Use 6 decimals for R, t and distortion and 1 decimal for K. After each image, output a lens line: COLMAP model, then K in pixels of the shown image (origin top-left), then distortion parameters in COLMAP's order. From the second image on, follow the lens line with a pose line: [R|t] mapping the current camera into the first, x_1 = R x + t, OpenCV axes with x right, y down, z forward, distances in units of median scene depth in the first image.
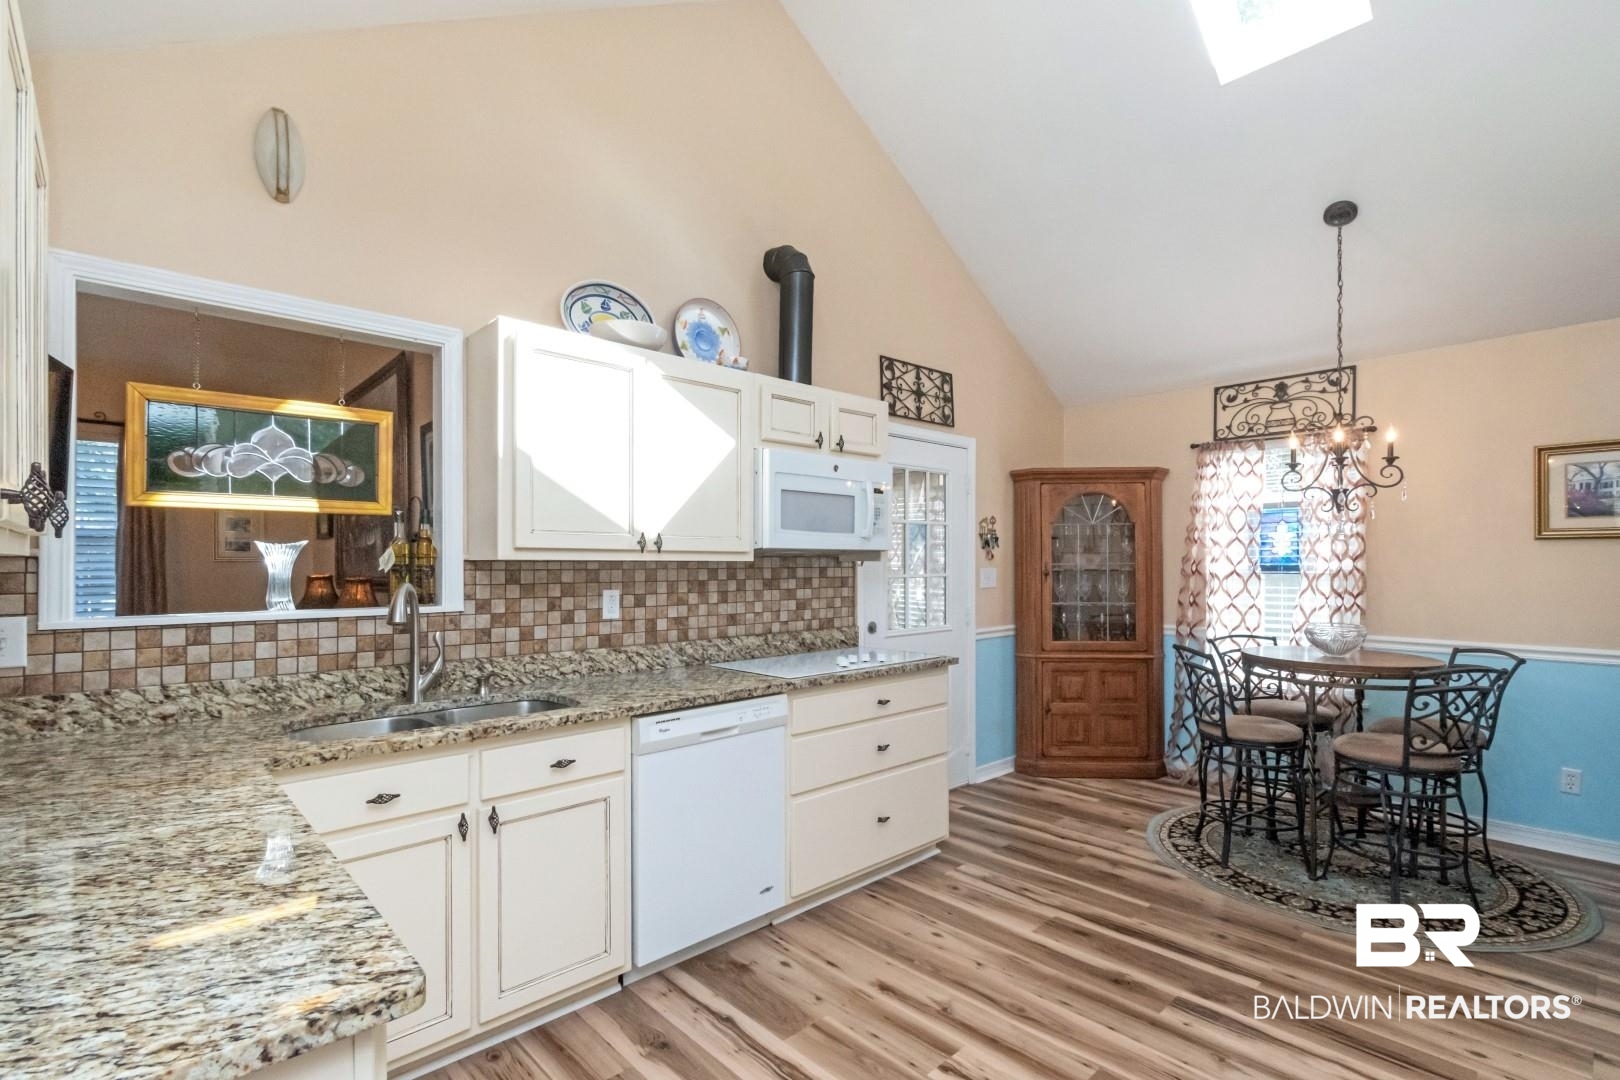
lens RADIAL K [[741.0, 0, 856.4], [0, 741.0, 560.7], [0, 0, 1]] dist [0.005514, -0.002277]
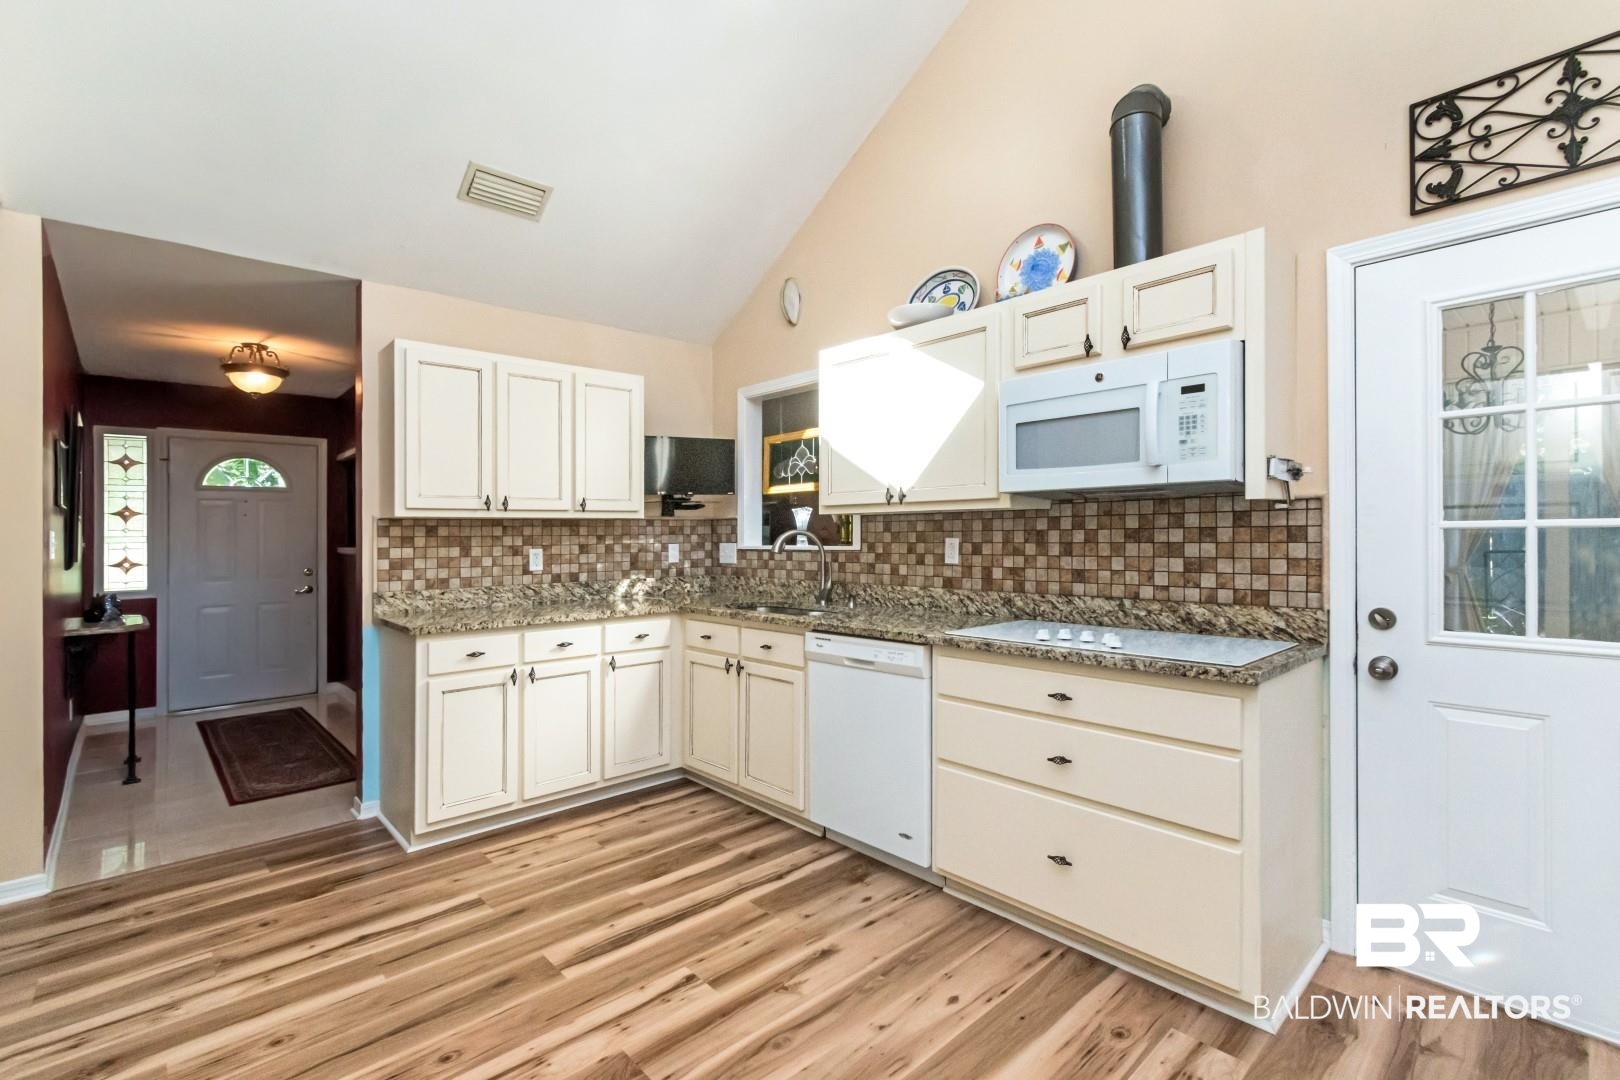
lens RADIAL K [[741.0, 0, 812.6], [0, 741.0, 524.7], [0, 0, 1]] dist [0.005514, -0.002277]
pose [[-0.039193, -0.013252, -0.999144, 0.626625], [0.013046, 0.999820, -0.013772, 0.024846], [0.999146, -0.013575, -0.039013, 0.646846]]
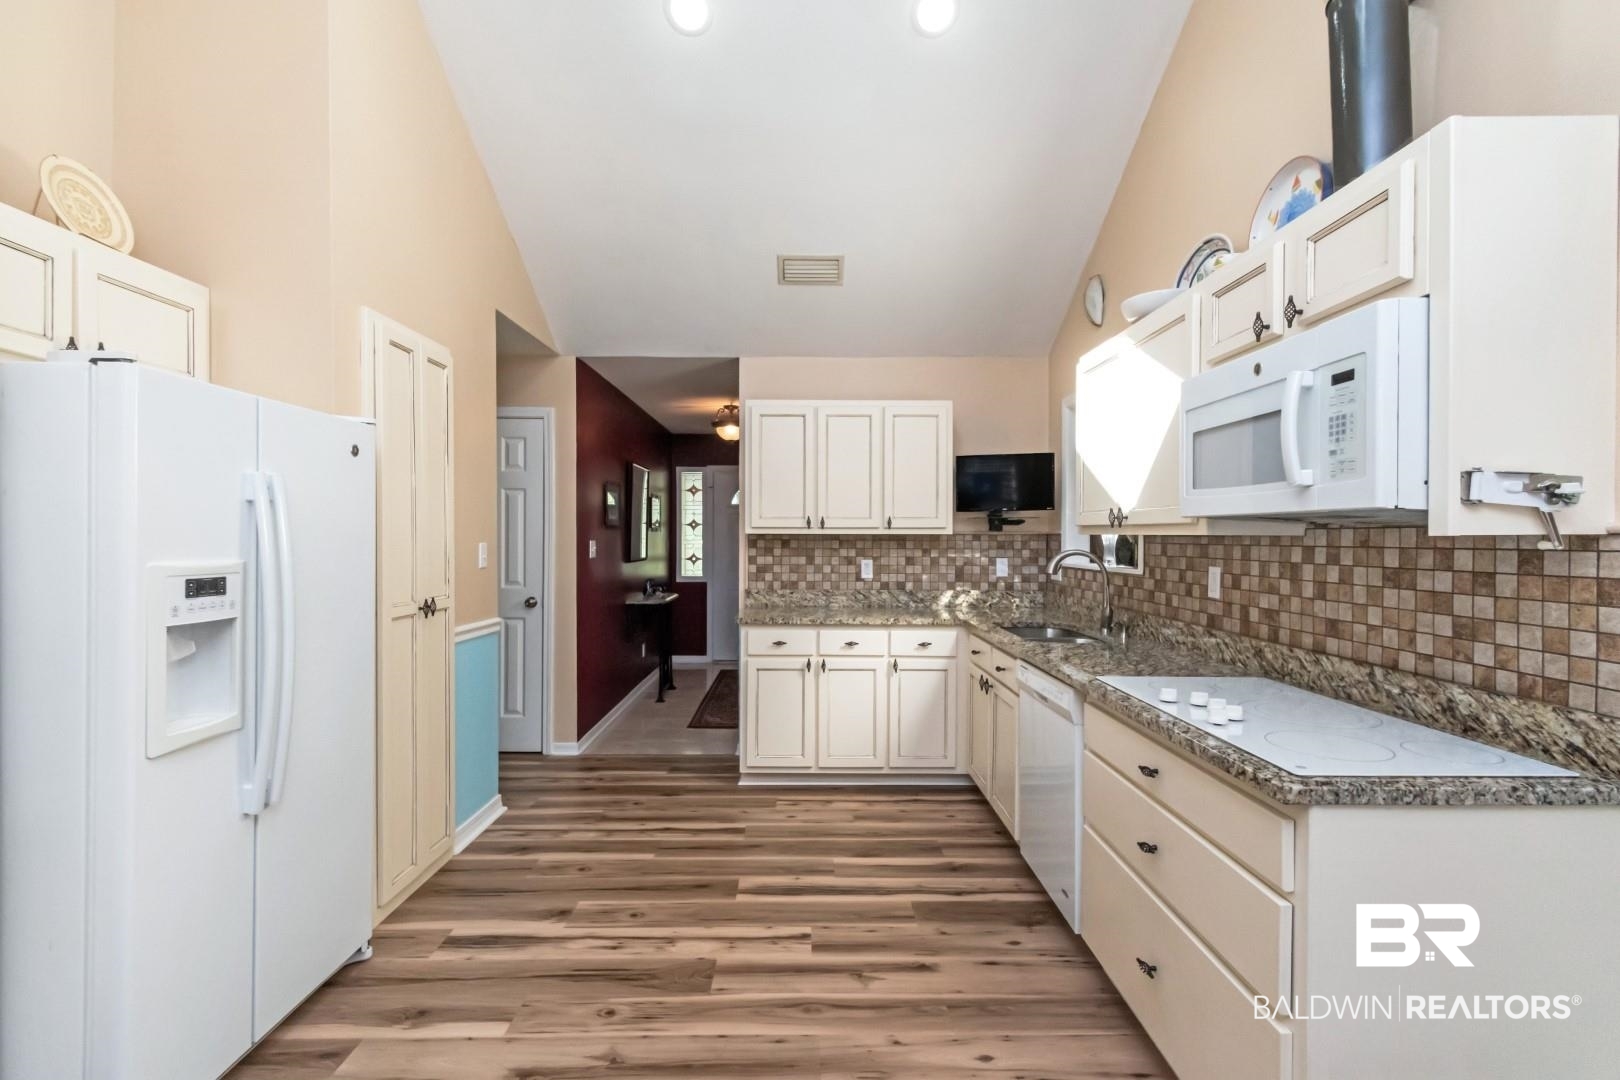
lens RADIAL K [[741.0, 0, 816.9], [0, 741.0, 533.8], [0, 0, 1]] dist [0.005514, -0.002277]
pose [[-0.702463, -0.005379, -0.711700, 0.527190], [-0.003012, 0.999985, -0.004585, 0.003008], [0.711713, -0.001077, -0.702469, 1.008383]]
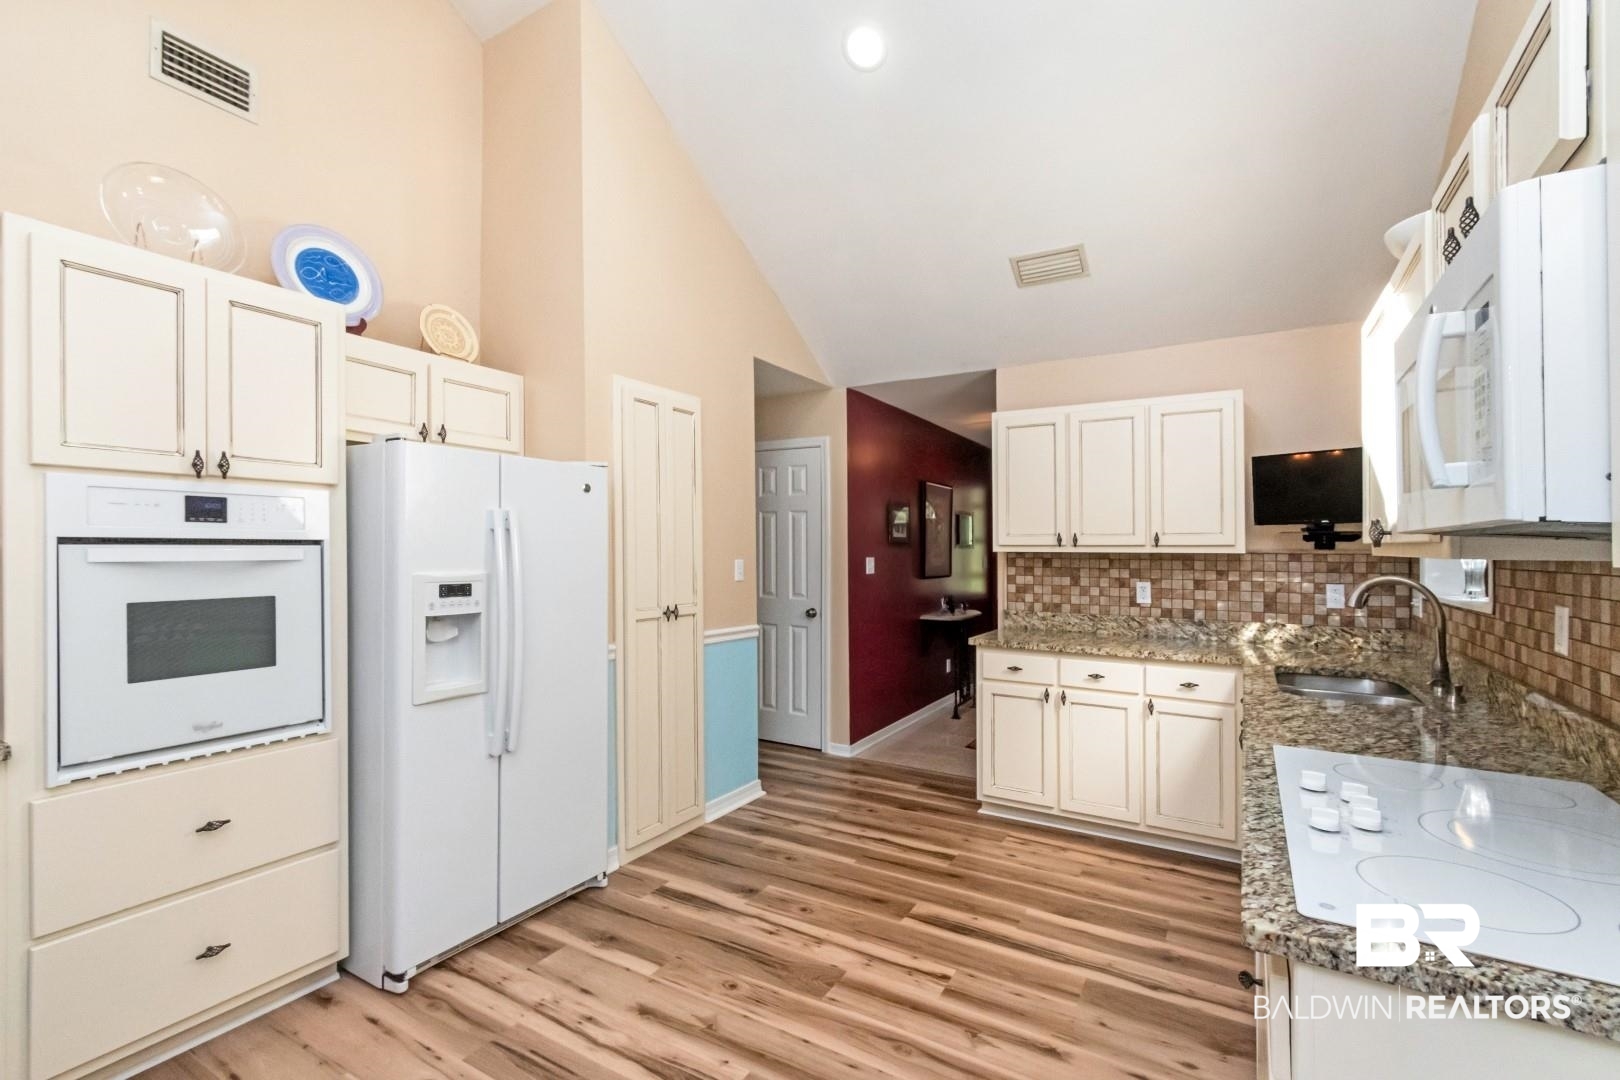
lens RADIAL K [[741.0, 0, 802.3], [0, 741.0, 541.6], [0, 0, 1]] dist [0.005514, -0.002277]
pose [[-0.973099, -0.008601, -0.230228, 0.322357], [-0.006015, 0.999911, -0.011929, -0.002263], [0.230310, -0.010223, -0.973064, 1.126285]]
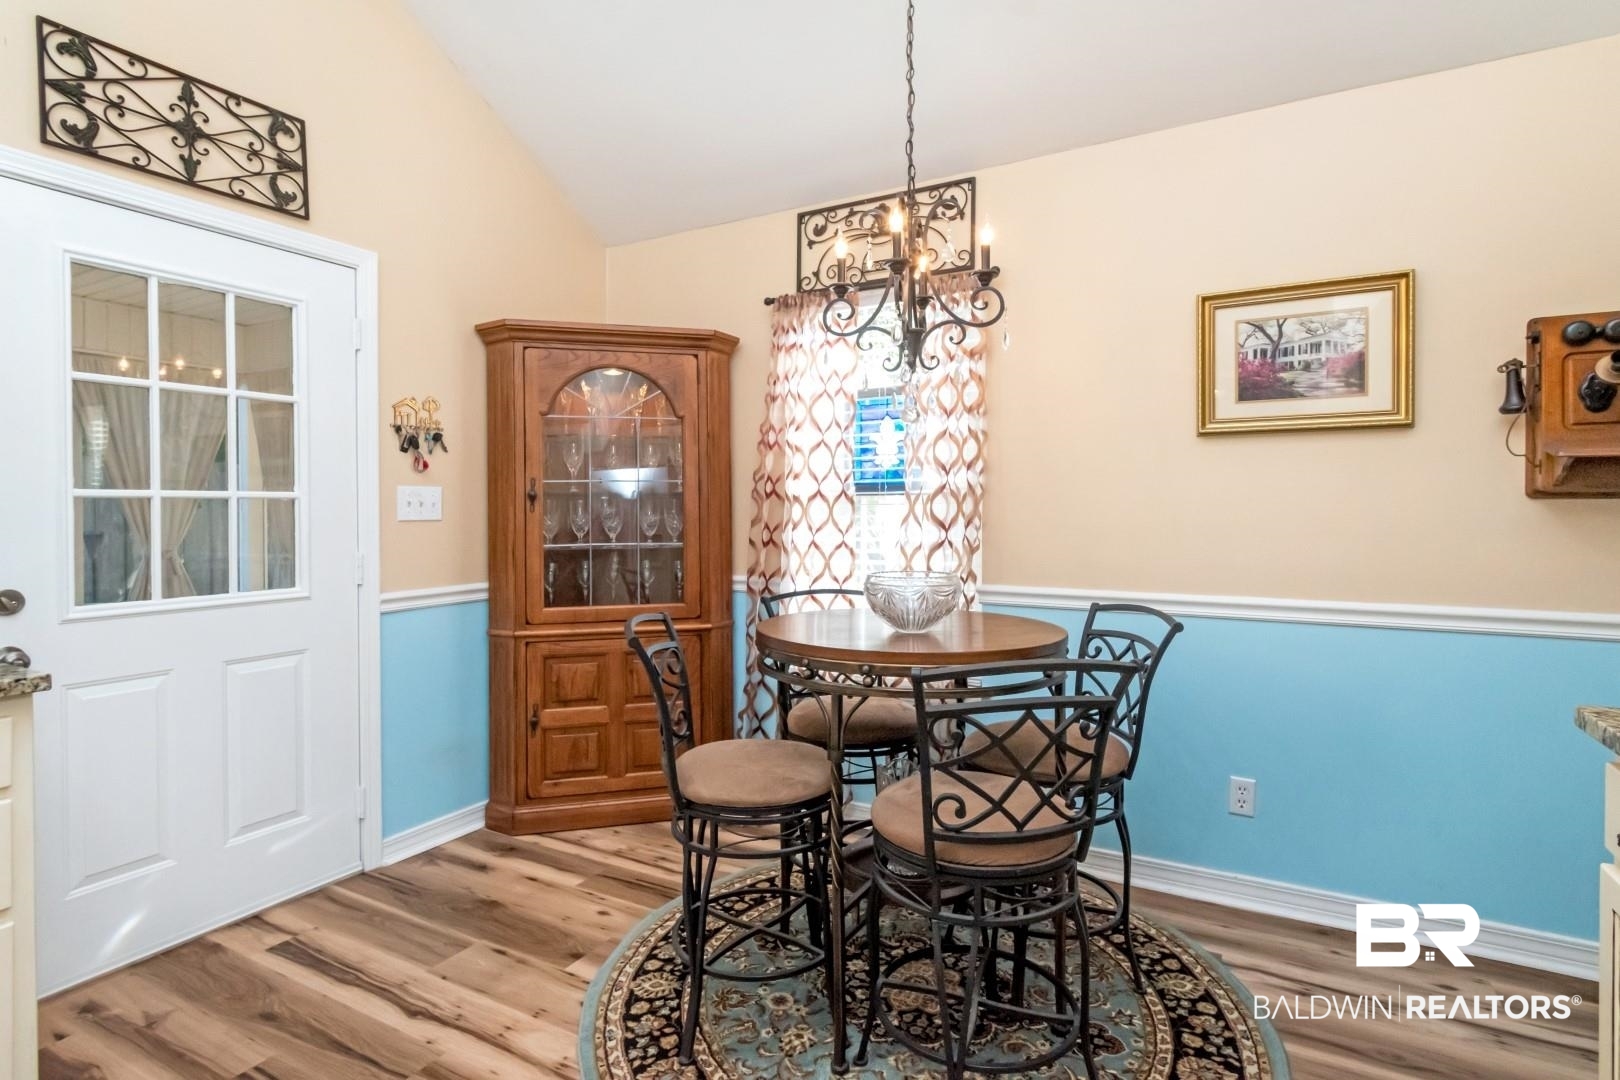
lens RADIAL K [[779.4, 0, 813.2], [0, 779.4, 513.3], [0, 0, 1]] dist [0.005151, -0.002768]
pose [[0.961438, -0.005384, 0.274968, 0.396753], [0.003060, 0.999956, 0.008881, 0.034374], [-0.275004, -0.007697, 0.961412, 0.429957]]
